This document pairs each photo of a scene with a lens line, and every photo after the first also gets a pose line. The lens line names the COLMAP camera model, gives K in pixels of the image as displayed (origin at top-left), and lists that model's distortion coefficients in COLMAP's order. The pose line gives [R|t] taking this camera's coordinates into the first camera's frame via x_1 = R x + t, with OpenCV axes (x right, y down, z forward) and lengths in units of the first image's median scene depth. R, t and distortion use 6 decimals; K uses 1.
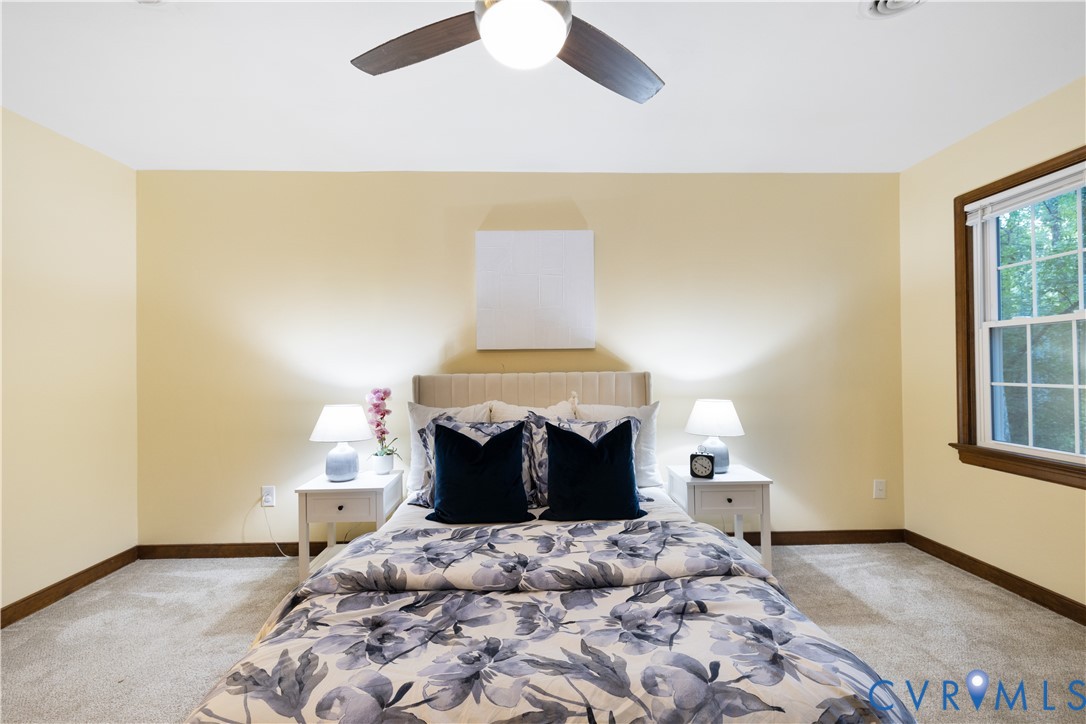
lens RADIAL K [[453.1, 0, 543.0], [0, 453.1, 362.0], [0, 0, 1]] dist [0.001200, 0.000118]
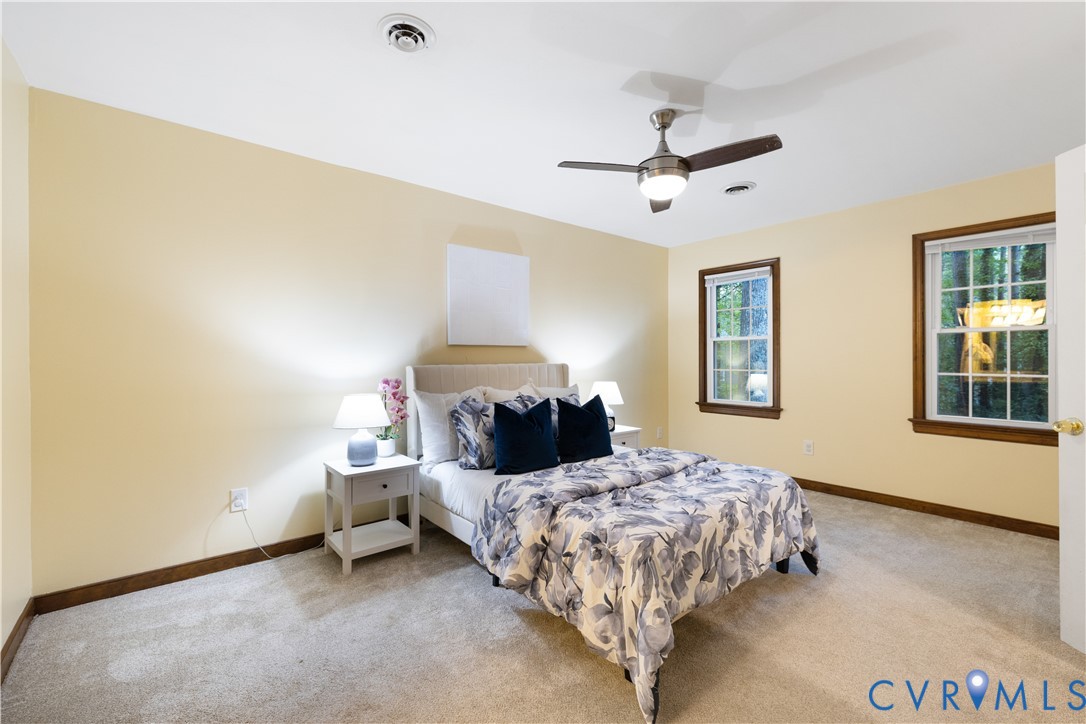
lens RADIAL K [[453.1, 0, 543.0], [0, 453.1, 362.0], [0, 0, 1]] dist [0.001200, 0.000118]
pose [[0.793634, 0.003988, 0.608382, -0.743104], [-0.011438, 0.999900, 0.008366, 0.006328], [-0.608288, -0.013598, 0.793600, -0.093995]]
